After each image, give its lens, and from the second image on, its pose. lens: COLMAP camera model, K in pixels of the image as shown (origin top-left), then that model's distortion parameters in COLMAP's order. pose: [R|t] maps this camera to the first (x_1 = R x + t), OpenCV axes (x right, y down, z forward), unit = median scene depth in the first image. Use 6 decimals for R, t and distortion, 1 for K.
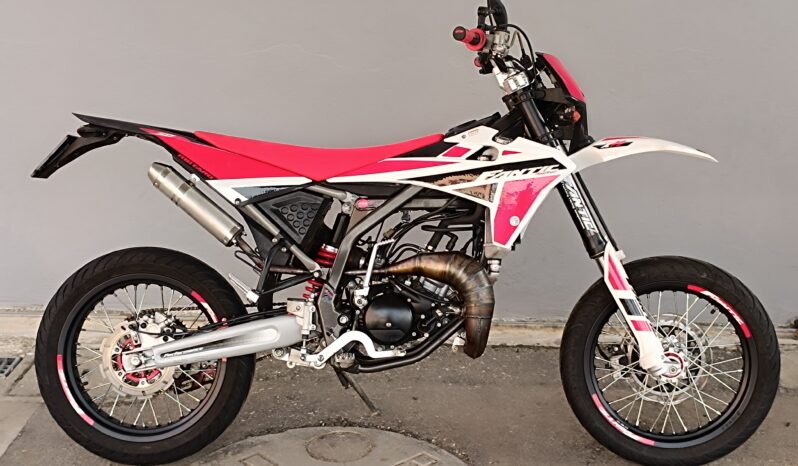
lens RADIAL K [[1095.0, 0, 399.0], [0, 1095.0, 233.0], [0, 0, 1]] dist [0.116828, -0.089154]
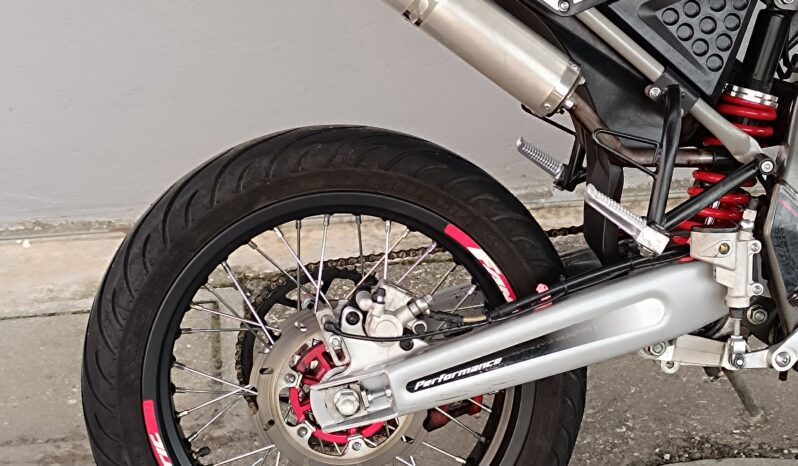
lens RADIAL K [[1450.5, 0, 399.0], [0, 1450.5, 233.0], [0, 0, 1]] dist [0.207679, -1.012336]
pose [[0.988444, -0.093687, 0.119173, -0.279394], [0.071564, 0.981428, 0.177983, -0.045951], [-0.133634, -0.167397, 0.976791, 0.465019]]
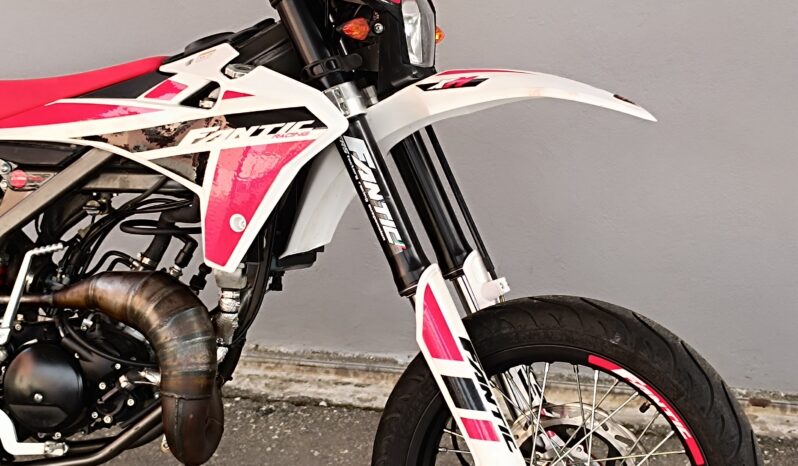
lens RADIAL K [[1450.5, 0, 399.0], [0, 1450.5, 233.0], [0, 0, 1]] dist [0.207679, -1.012336]
pose [[0.972685, 0.041722, -0.228351, 0.333943], [-0.032616, 0.998521, 0.043508, -0.038272], [0.229828, -0.034871, 0.972606, 0.315205]]
